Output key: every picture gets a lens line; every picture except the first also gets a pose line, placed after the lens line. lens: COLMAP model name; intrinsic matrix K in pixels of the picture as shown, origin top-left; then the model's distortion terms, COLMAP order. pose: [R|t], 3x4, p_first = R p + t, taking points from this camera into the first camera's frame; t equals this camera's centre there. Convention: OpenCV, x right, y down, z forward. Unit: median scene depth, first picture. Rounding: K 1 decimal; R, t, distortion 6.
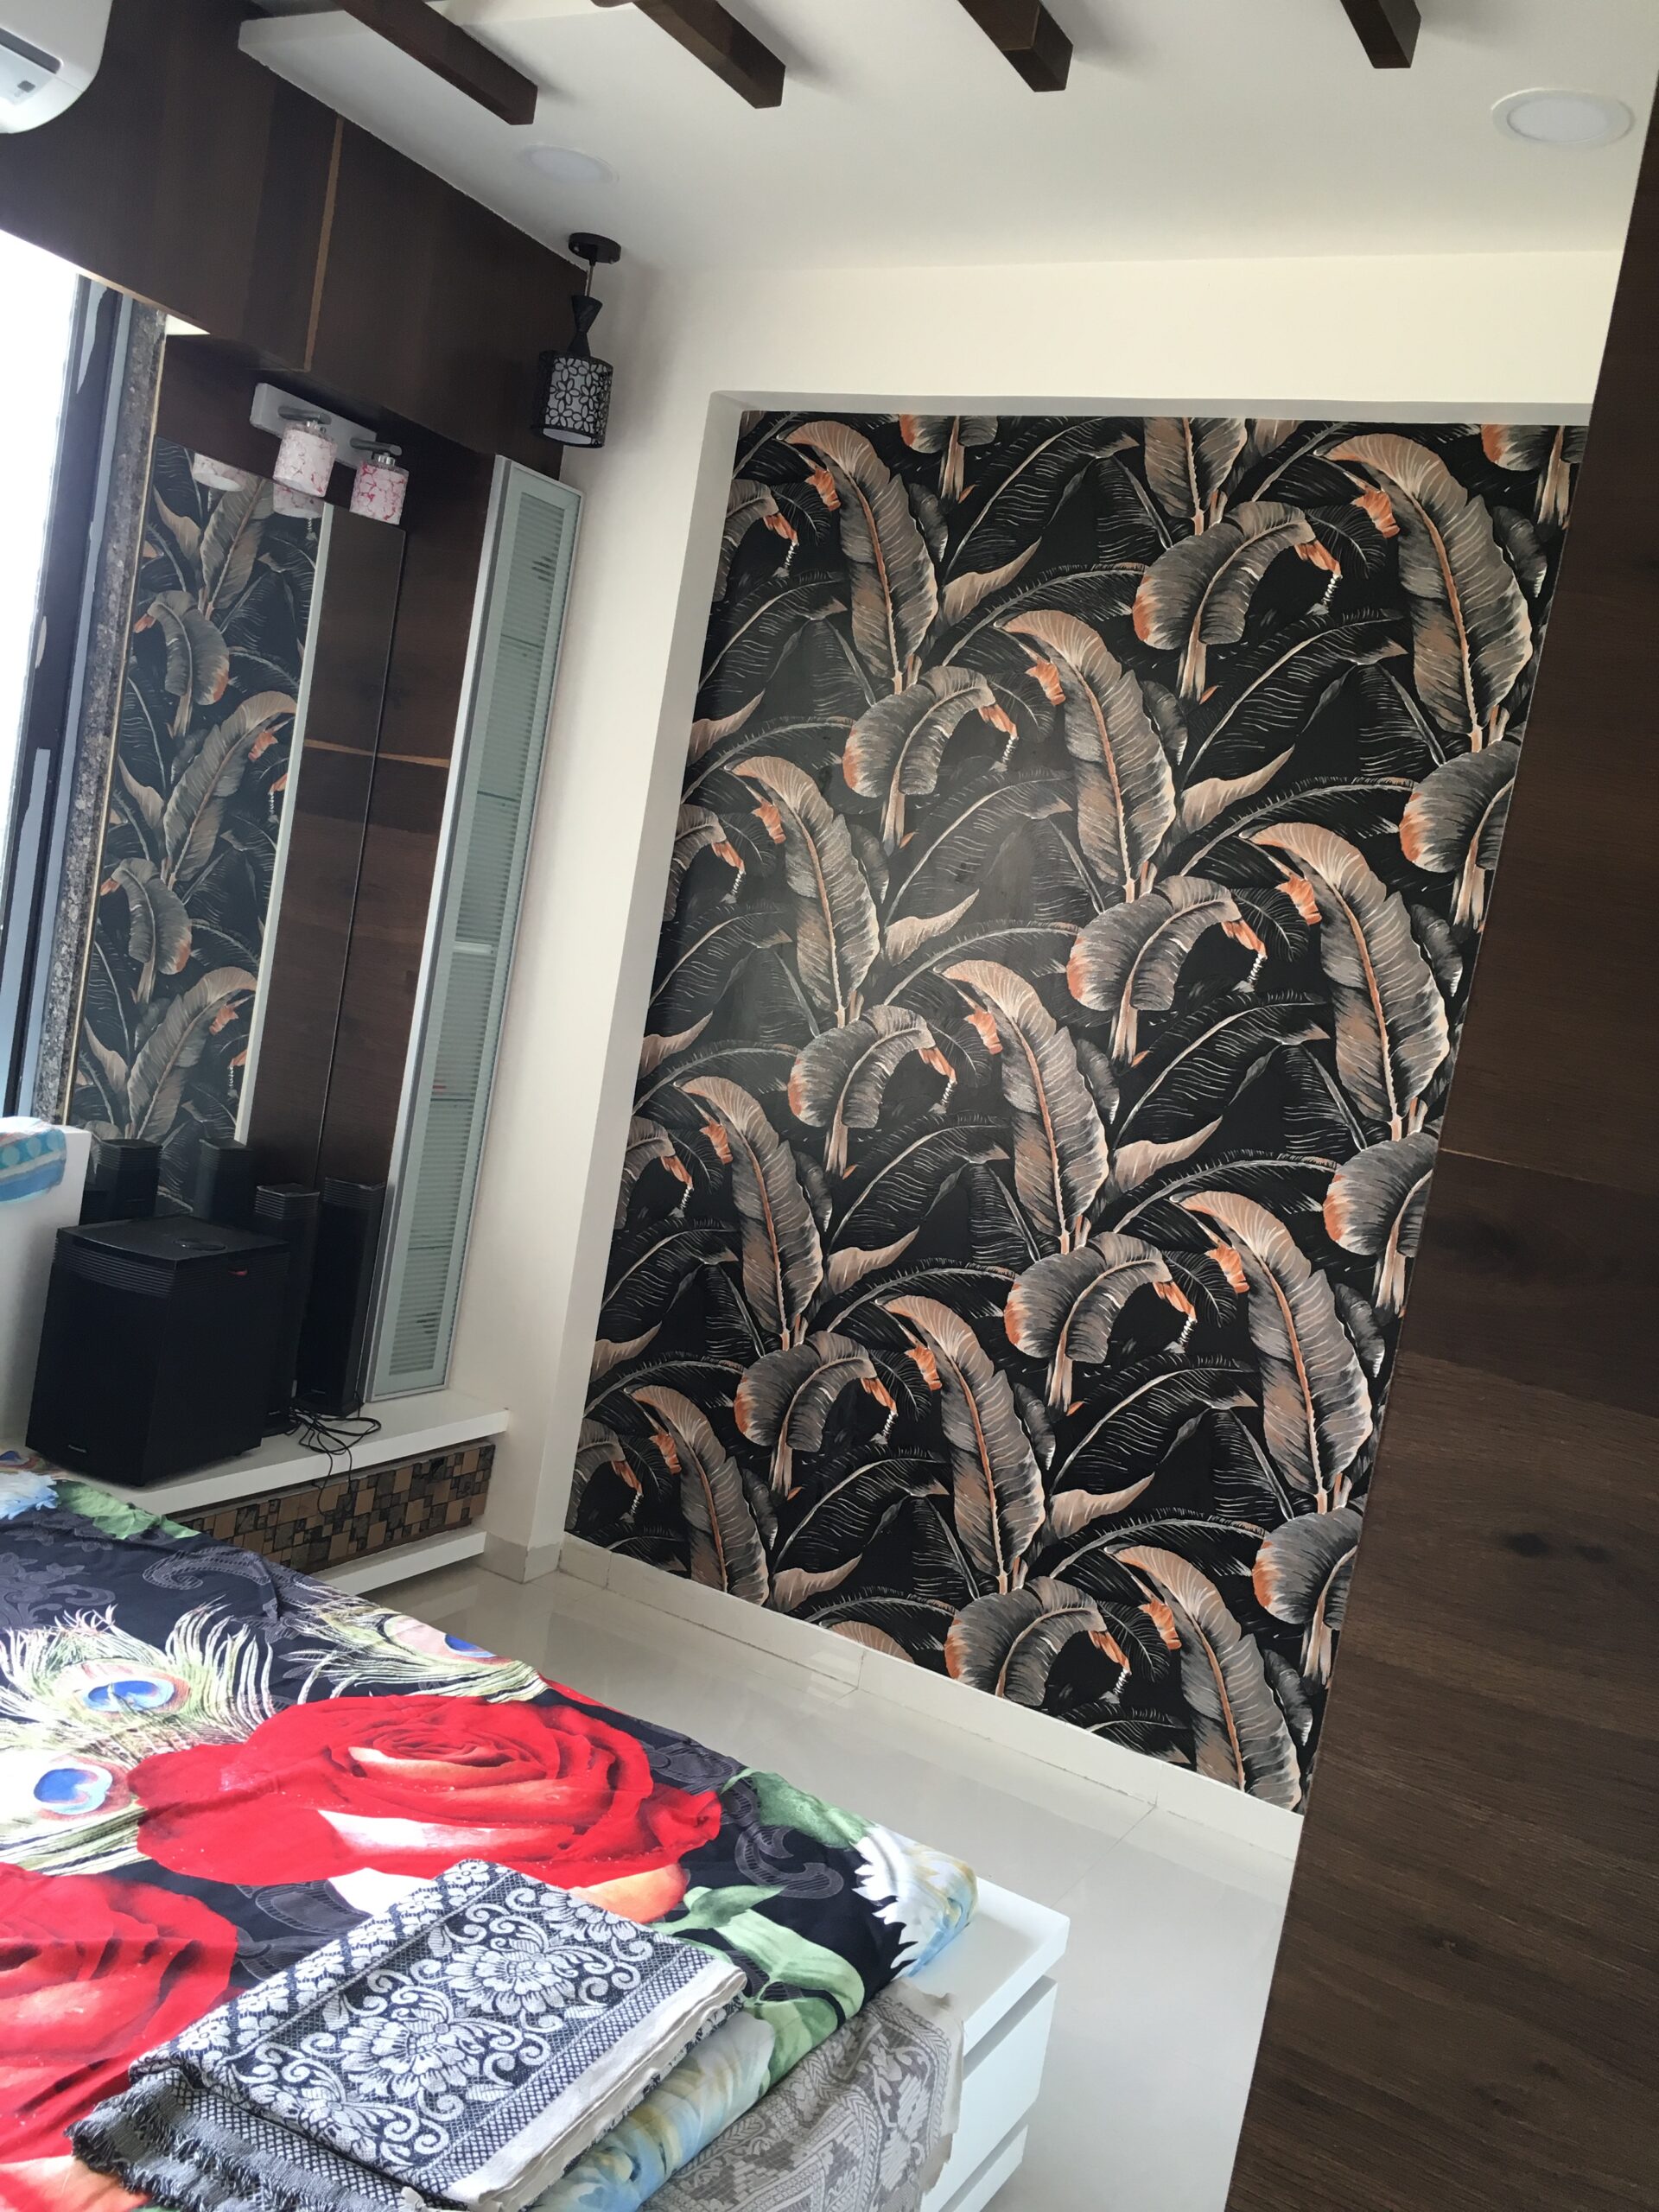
lens RADIAL K [[1889.0, 0, 836.3], [0, 1889.0, 1102.1], [0, 0, 1]] dist [0.078580, -0.120616]
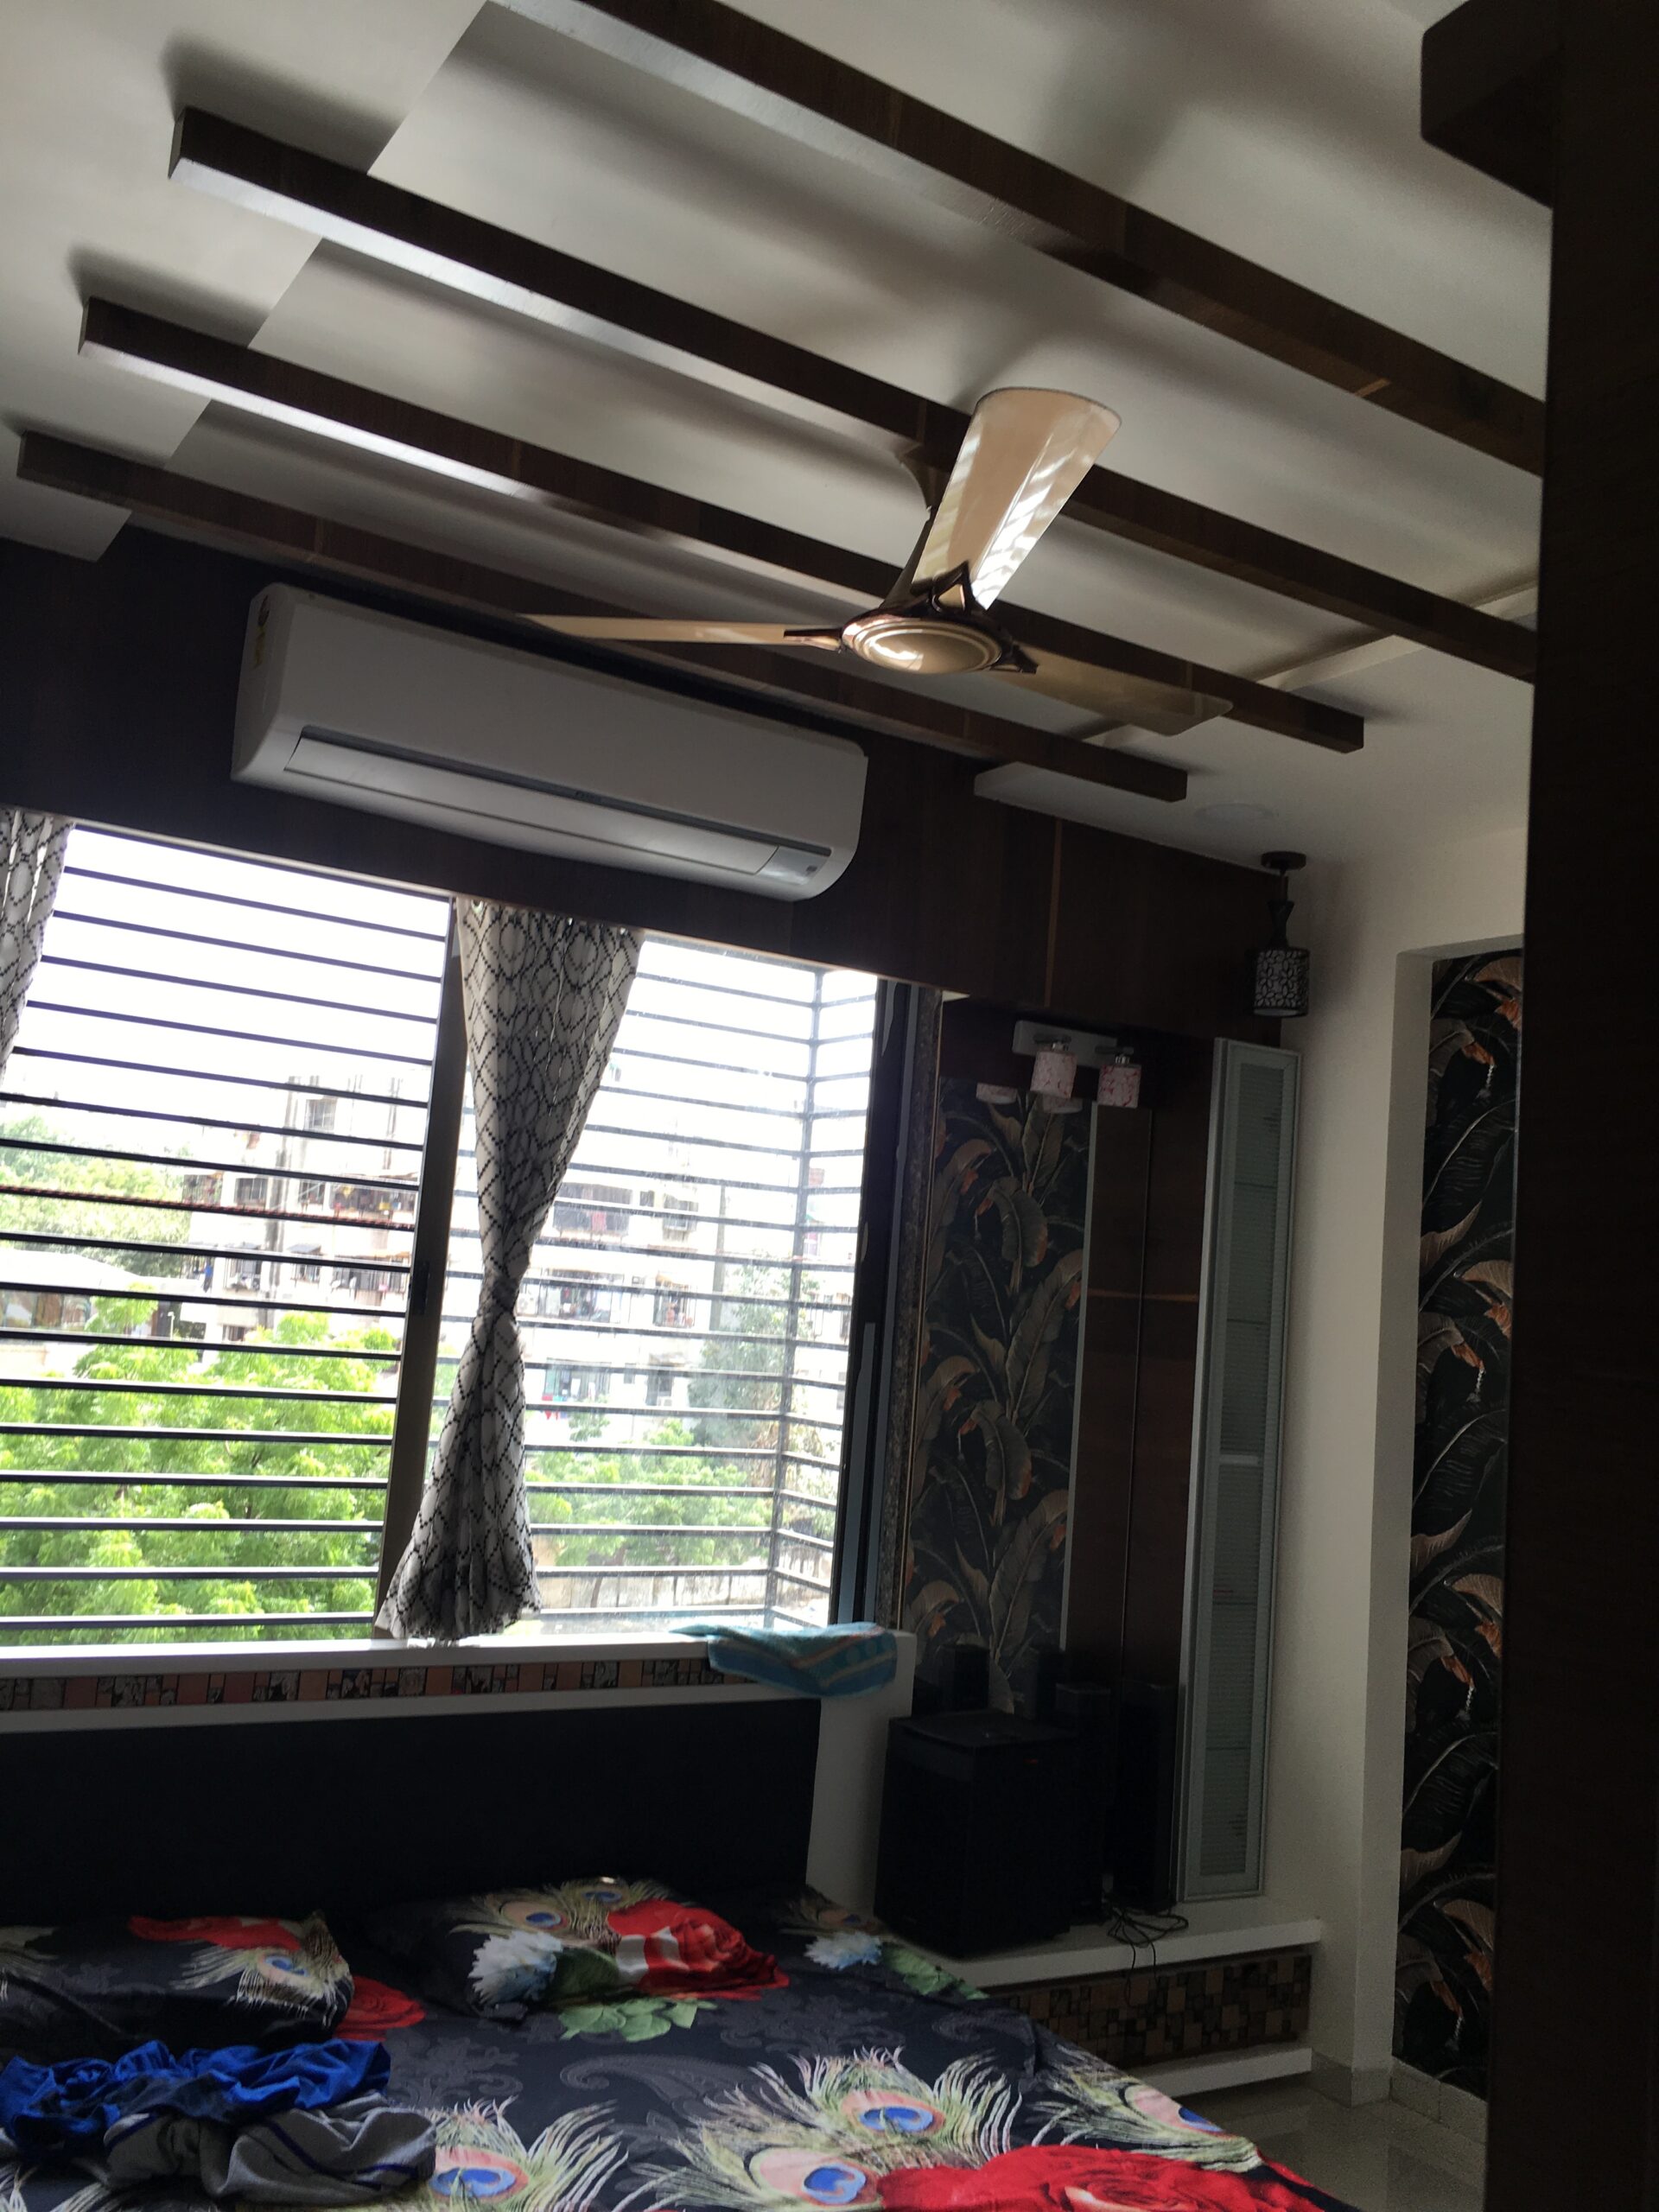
lens RADIAL K [[1889.0, 0, 821.6], [0, 1889.0, 1105.0], [0, 0, 1]] dist [0.078580, -0.120616]
pose [[0.873141, -0.149563, -0.463957, 0.149508], [0.020392, 0.962142, -0.271783, 0.016802], [0.487041, 0.227844, 0.843136, -0.106782]]
